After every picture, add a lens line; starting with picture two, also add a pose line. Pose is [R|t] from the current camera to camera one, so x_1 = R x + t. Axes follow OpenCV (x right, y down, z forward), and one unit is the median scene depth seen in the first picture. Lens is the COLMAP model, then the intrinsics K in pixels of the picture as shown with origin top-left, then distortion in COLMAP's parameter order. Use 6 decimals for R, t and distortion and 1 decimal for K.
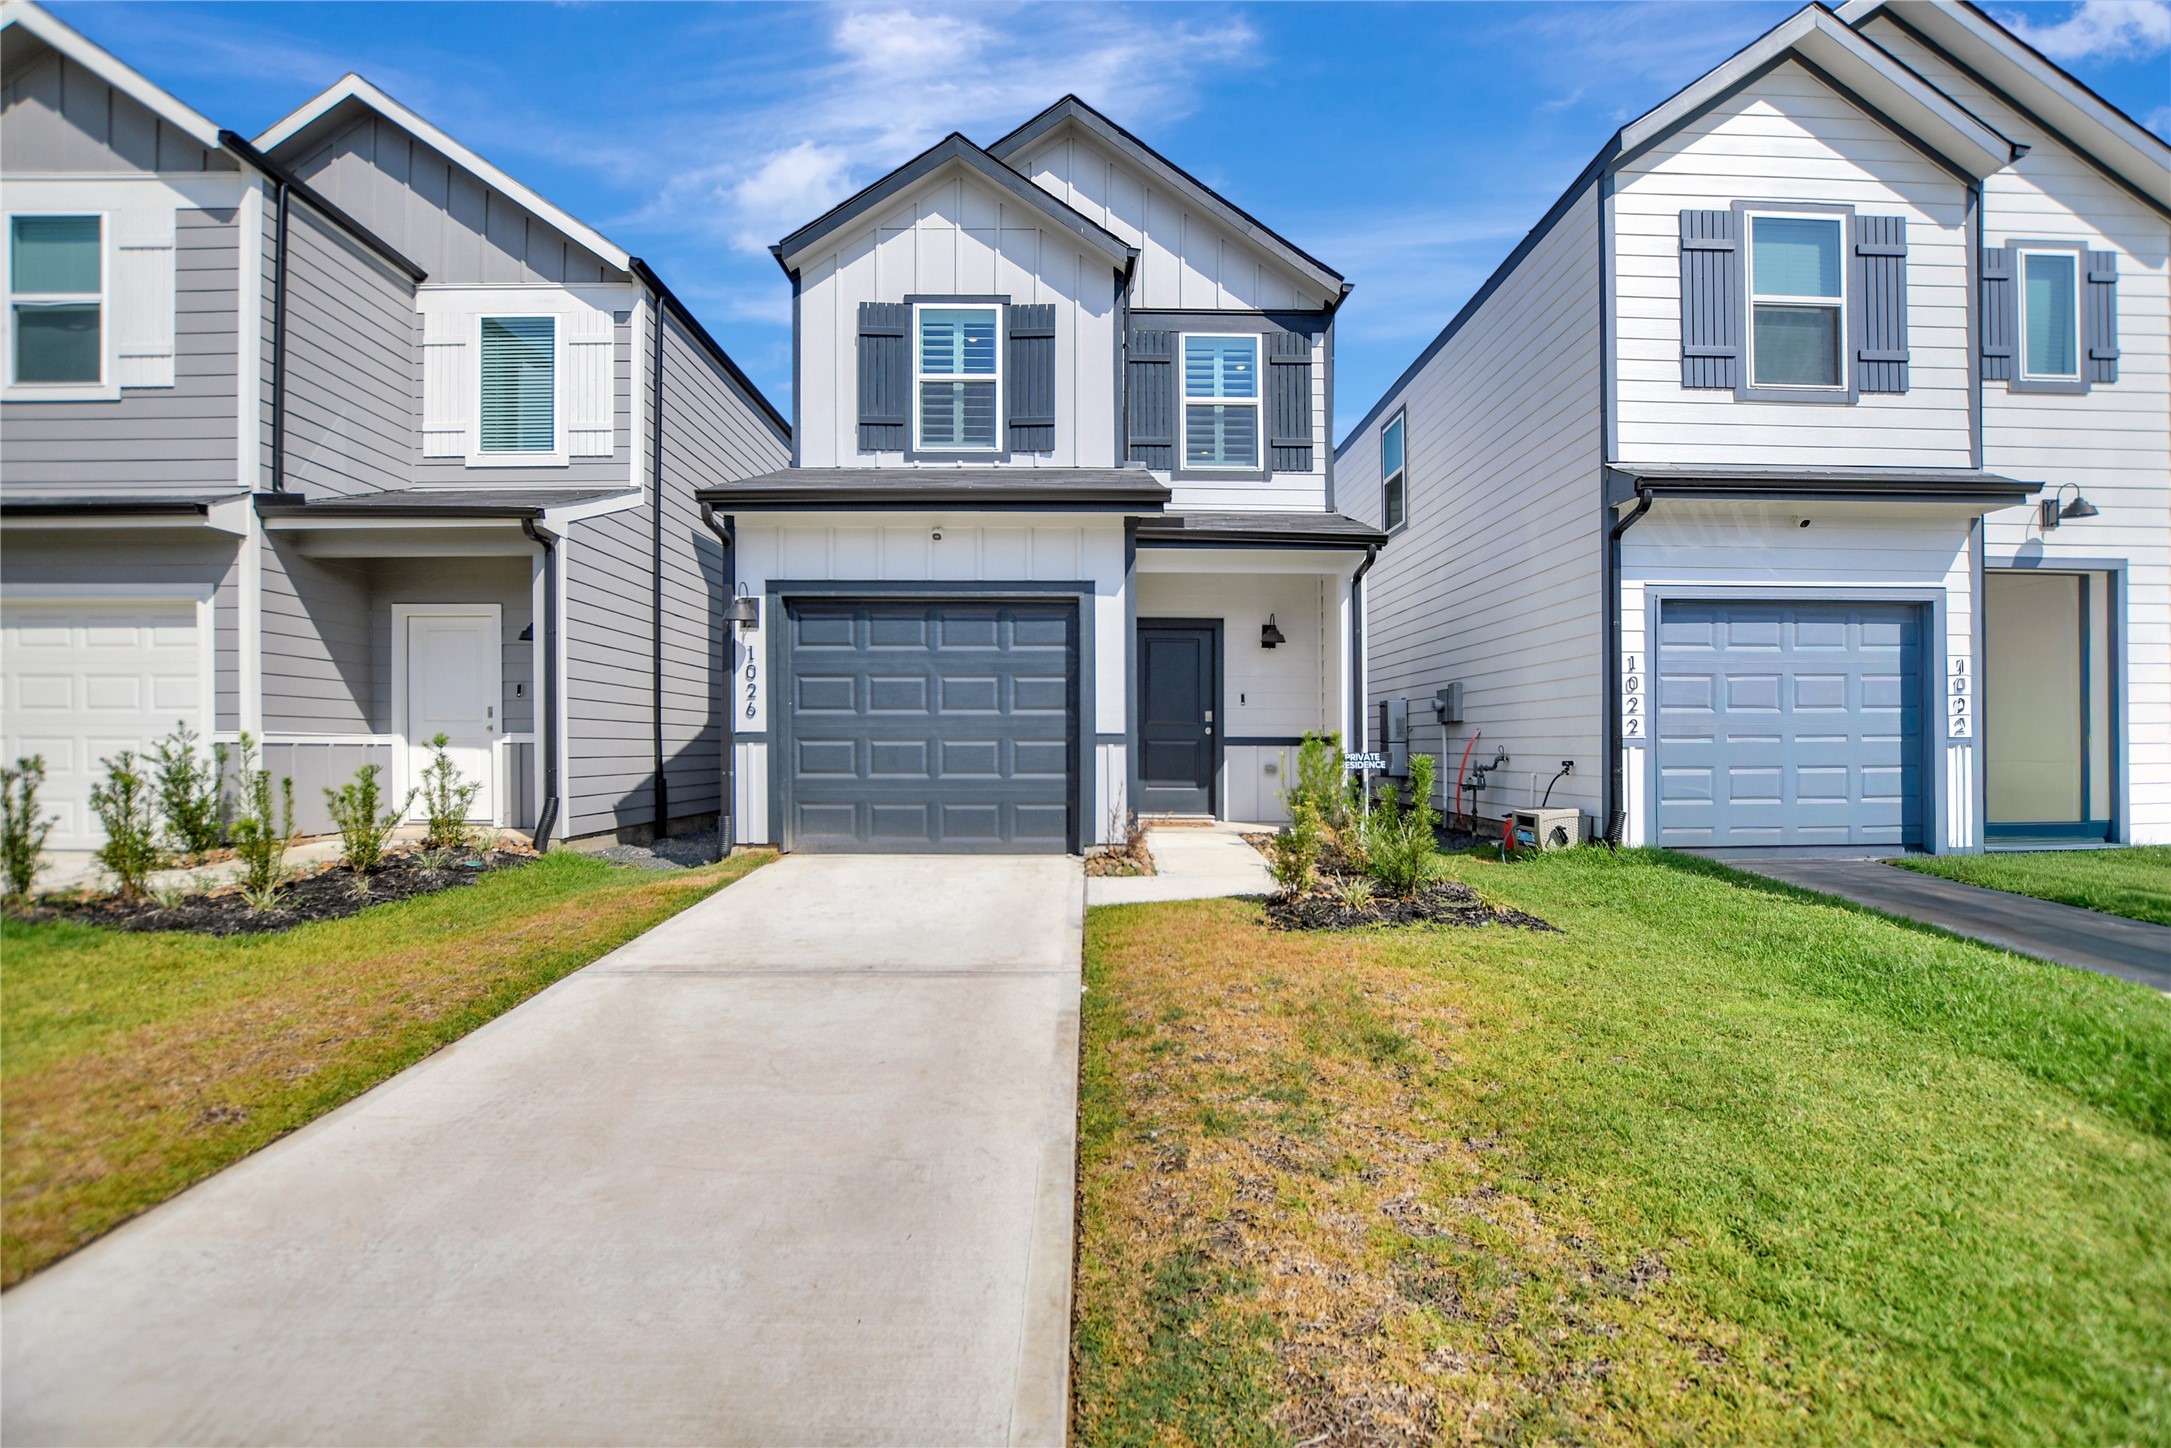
lens RADIAL K [[951.7, 0, 1080.6], [0, 951.7, 744.2], [0, 0, 1]] dist [-0.012362, 0.001110]
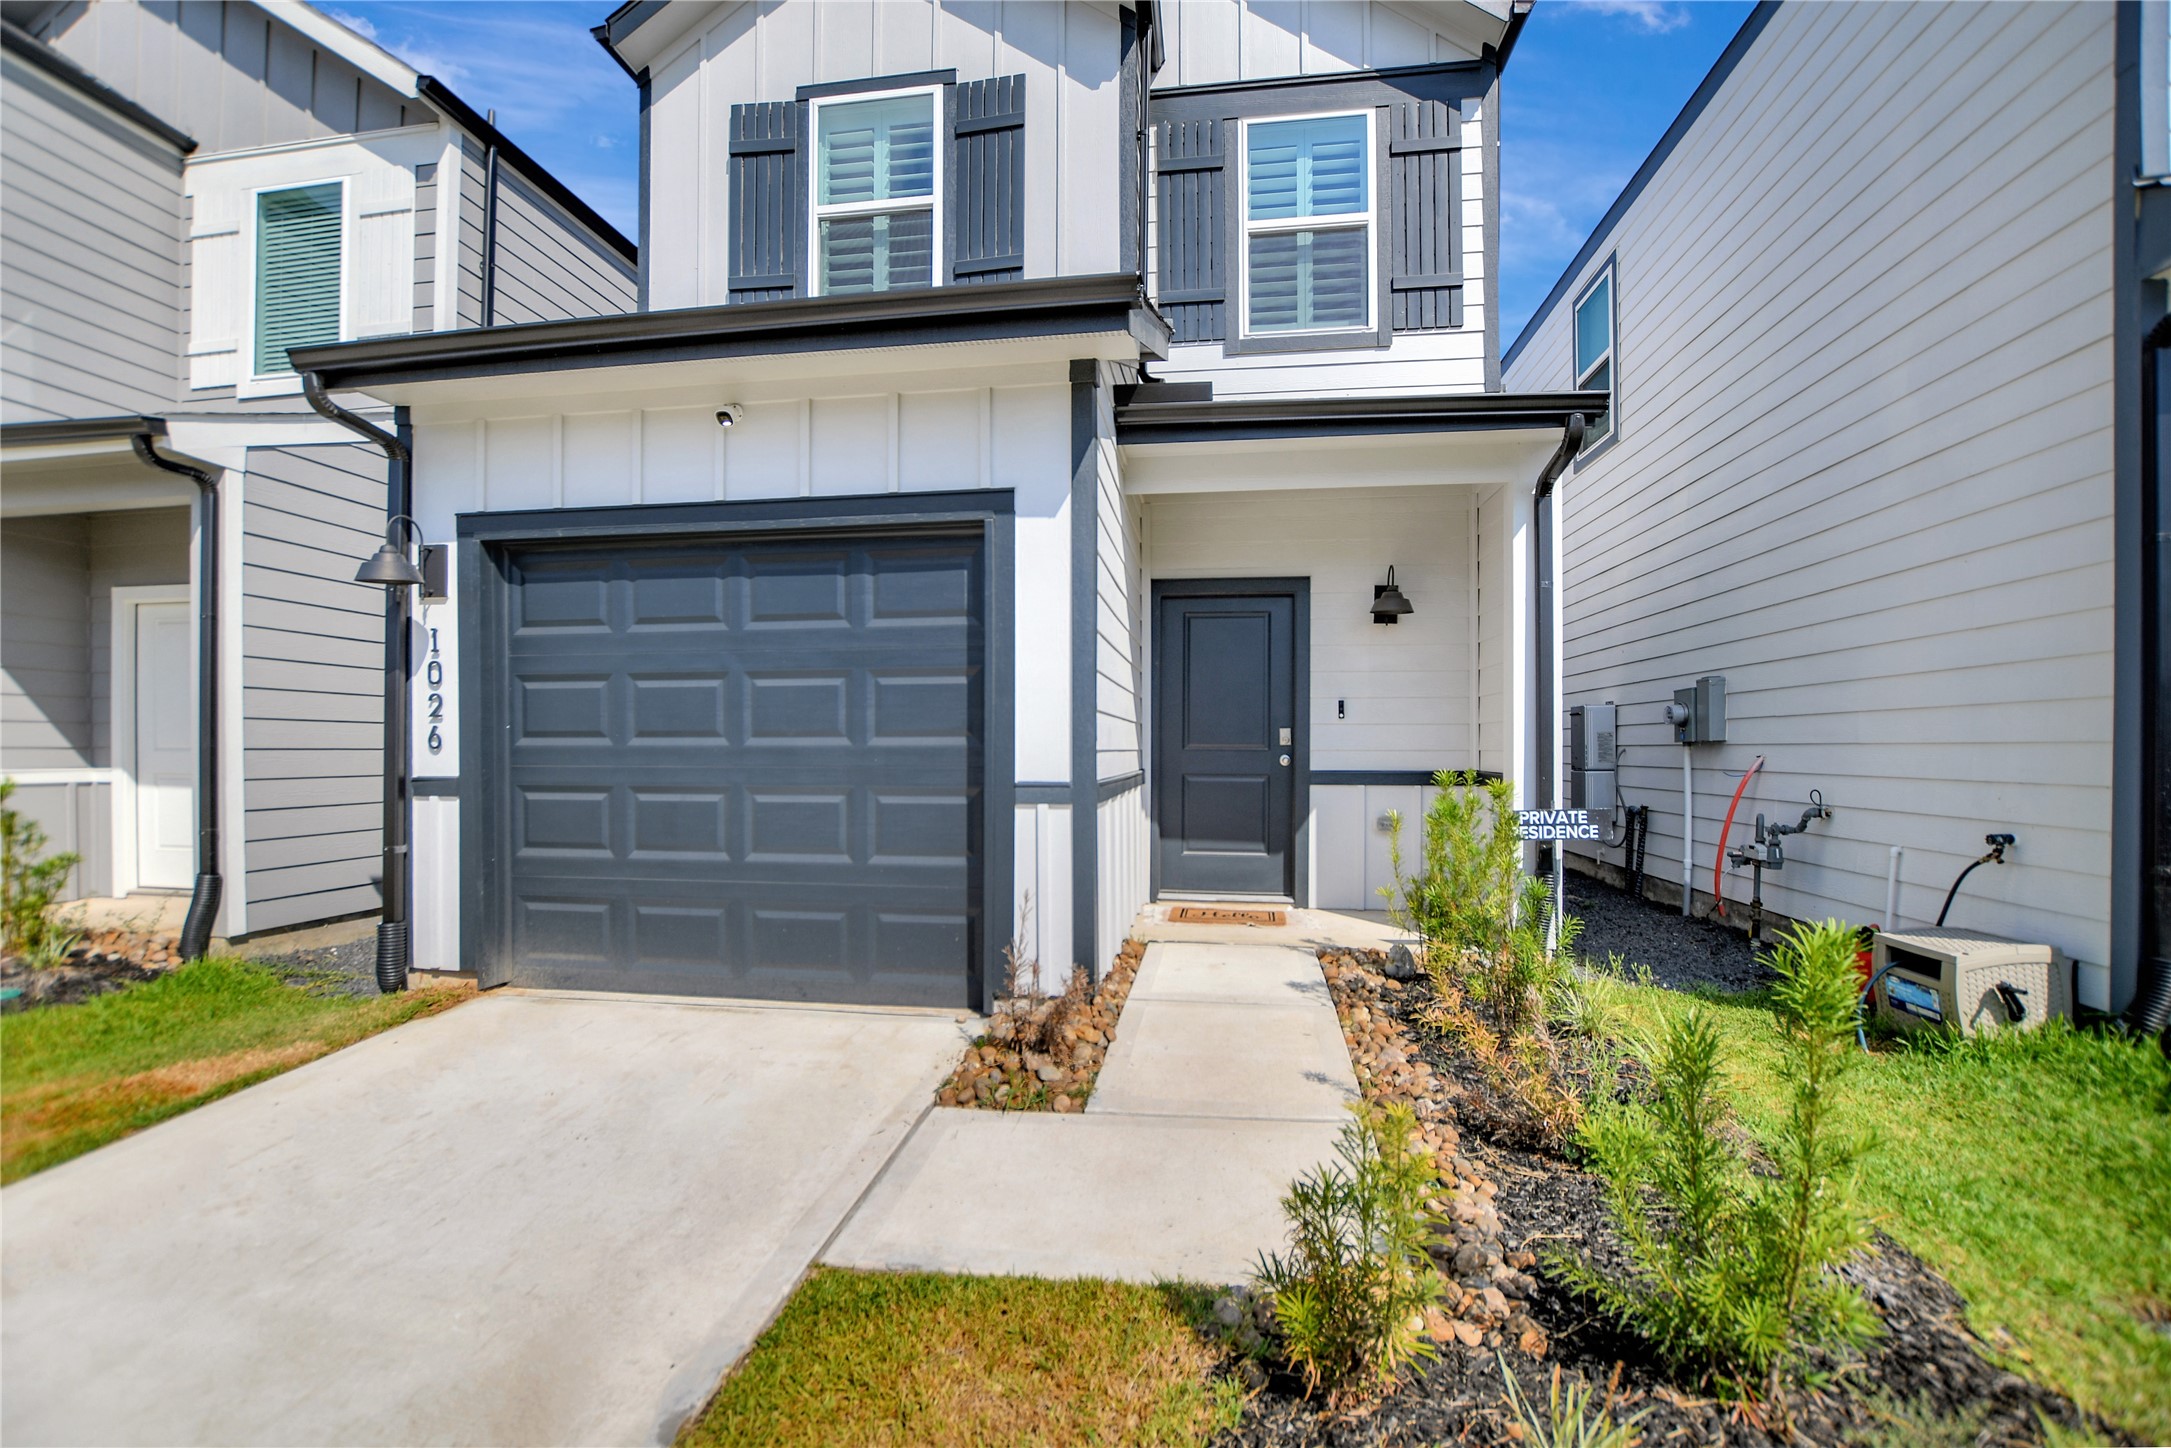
lens RADIAL K [[936.4, 0, 1085.2], [0, 936.4, 761.9], [0, 0, 1]] dist [-0.018911, 0.000117]
pose [[0.987708, 0.000773, -0.156309, 0.127201], [0.002071, 0.999835, 0.018032, -0.030136], [0.156297, -0.018135, 0.987544, 0.476295]]
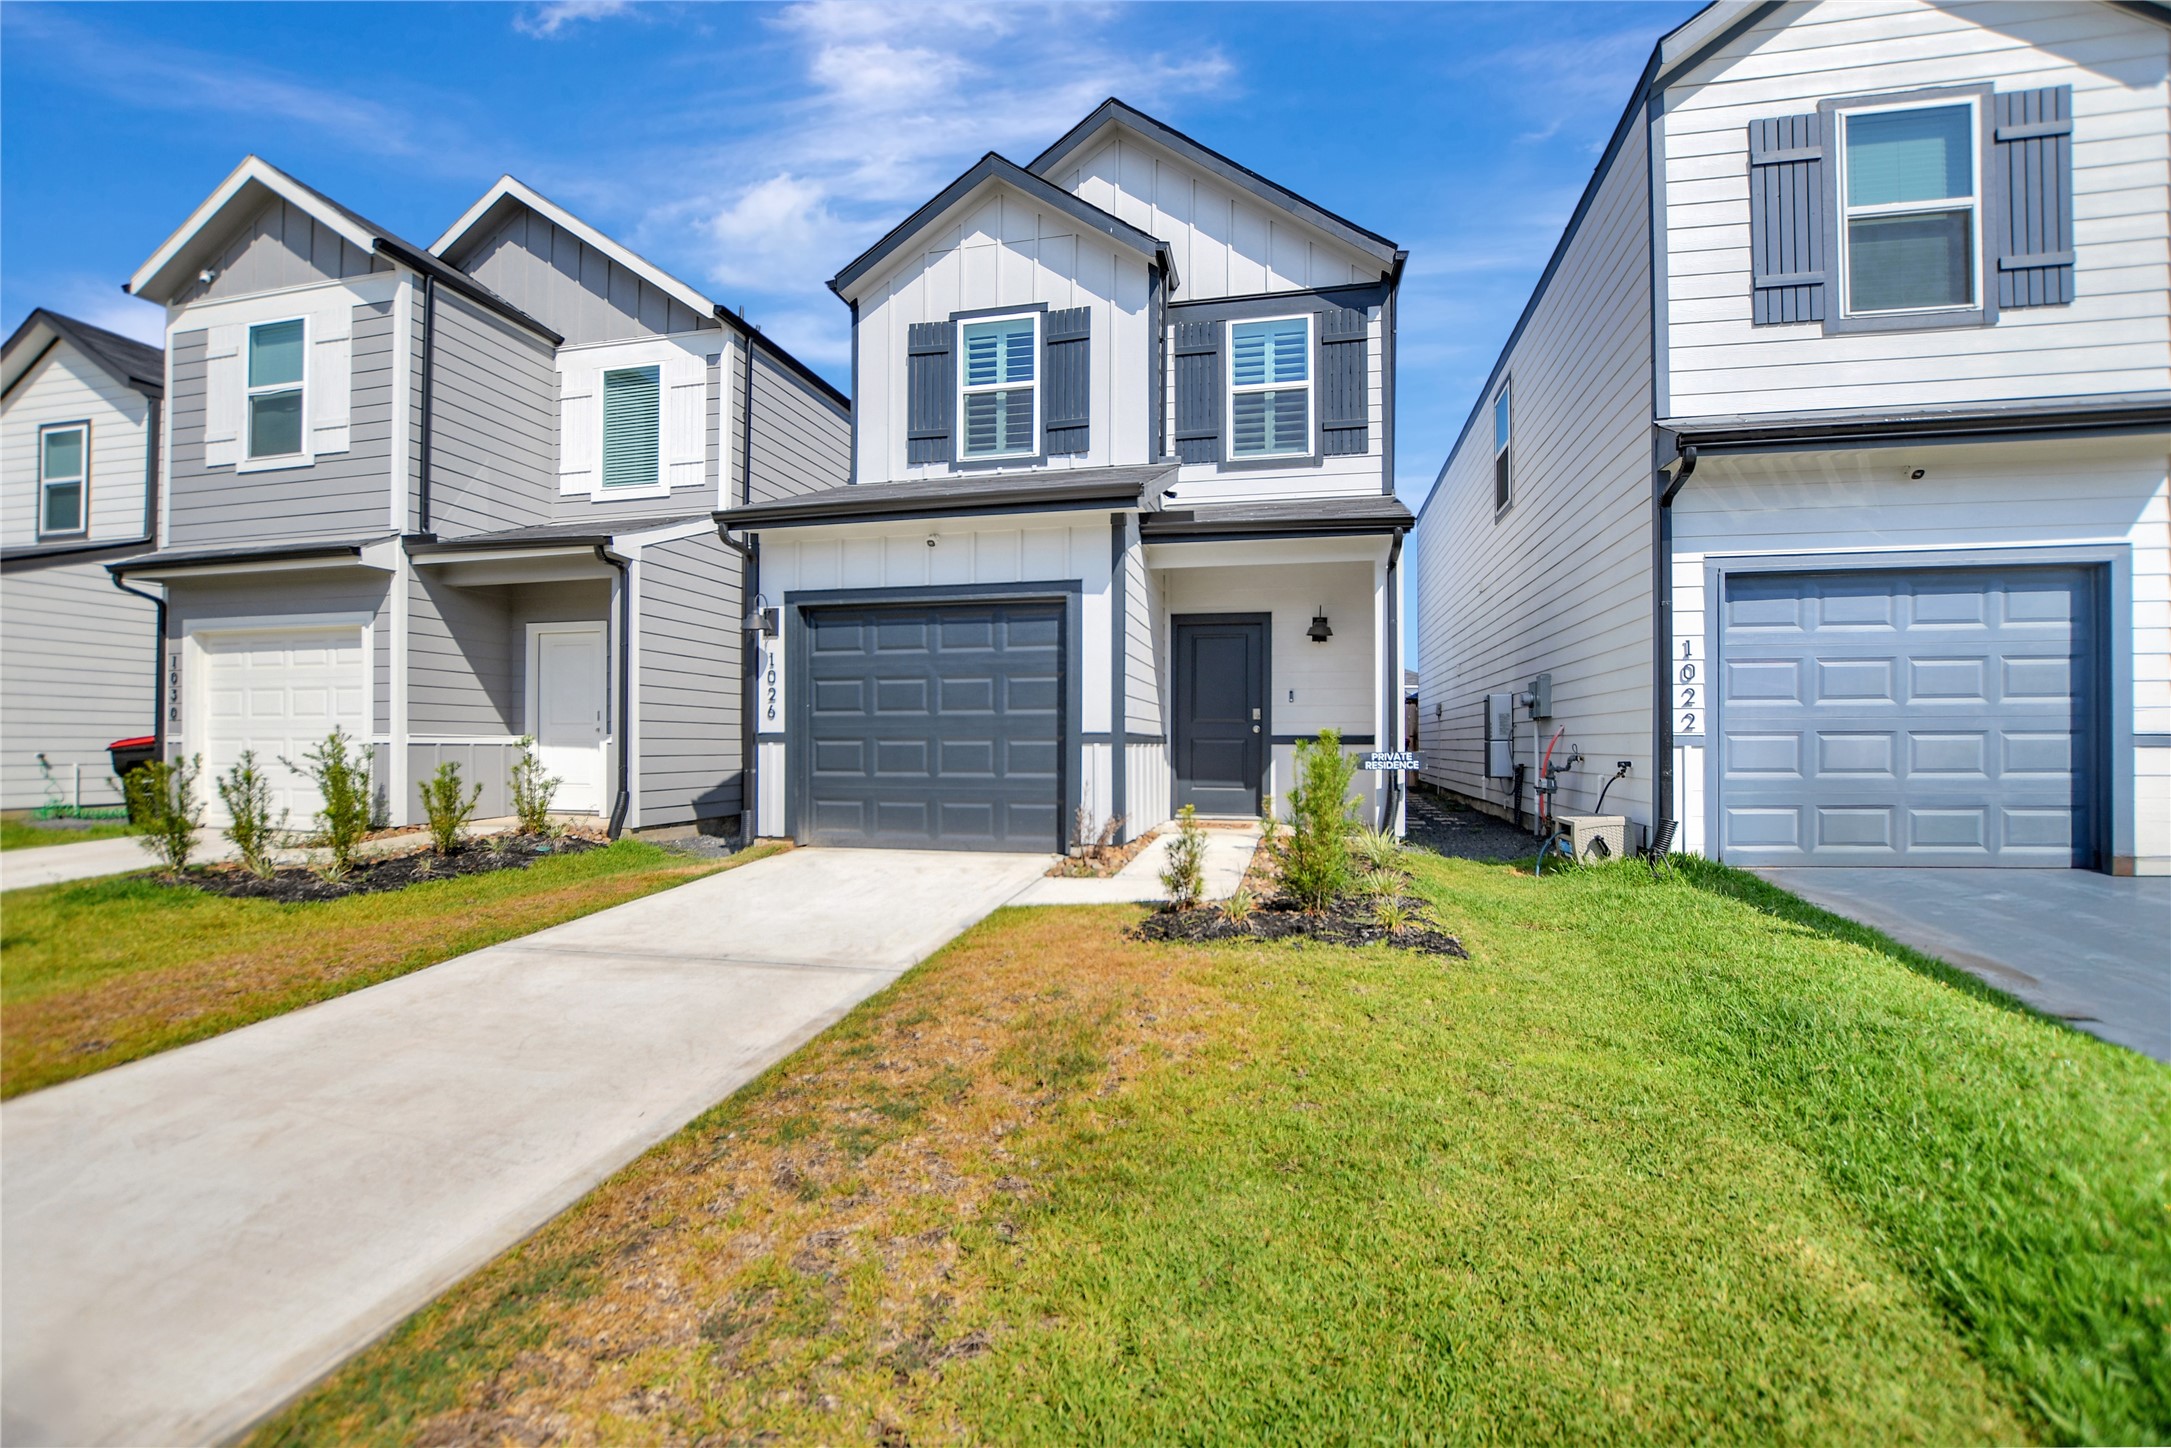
lens RADIAL K [[940.0, 0, 1091.5], [0, 940.0, 730.2], [0, 0, 1]] dist [-0.010810, 0.000688]
pose [[0.973438, -0.004566, -0.228906, 0.238024], [0.001798, 0.999923, -0.012302, -0.001620], [0.228944, 0.011564, 0.973371, 0.043463]]
